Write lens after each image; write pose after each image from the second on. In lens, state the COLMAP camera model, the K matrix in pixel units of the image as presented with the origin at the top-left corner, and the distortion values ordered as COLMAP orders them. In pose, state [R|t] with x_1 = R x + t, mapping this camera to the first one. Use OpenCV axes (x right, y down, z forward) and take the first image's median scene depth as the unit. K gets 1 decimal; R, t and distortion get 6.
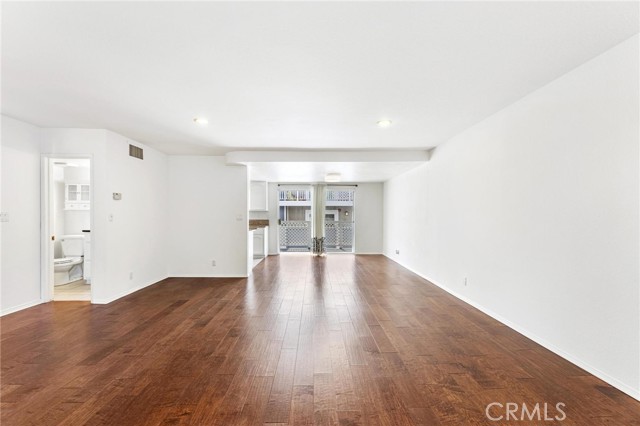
lens RADIAL K [[272.6, 0, 305.7], [0, 272.6, 213.8], [0, 0, 1]] dist [0.003405, -0.000763]
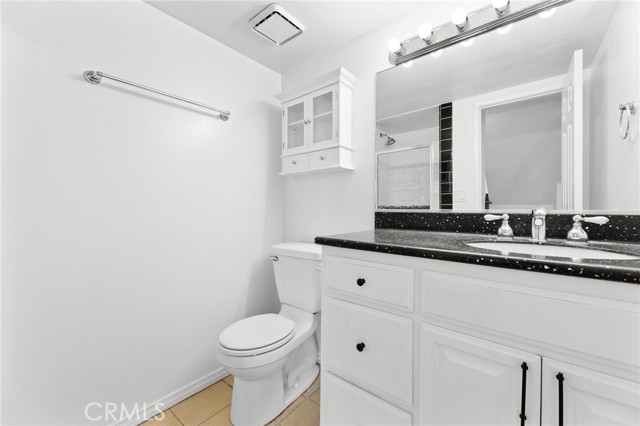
lens RADIAL K [[260.6, 0, 320.8], [0, 260.6, 211.7], [0, 0, 1]] dist [0.002926, -0.000891]
pose [[0.778929, -0.001661, -0.627110, -0.606575], [0.007147, 0.999955, 0.006228, 0.036270], [0.627072, -0.009333, 0.778906, 0.746396]]
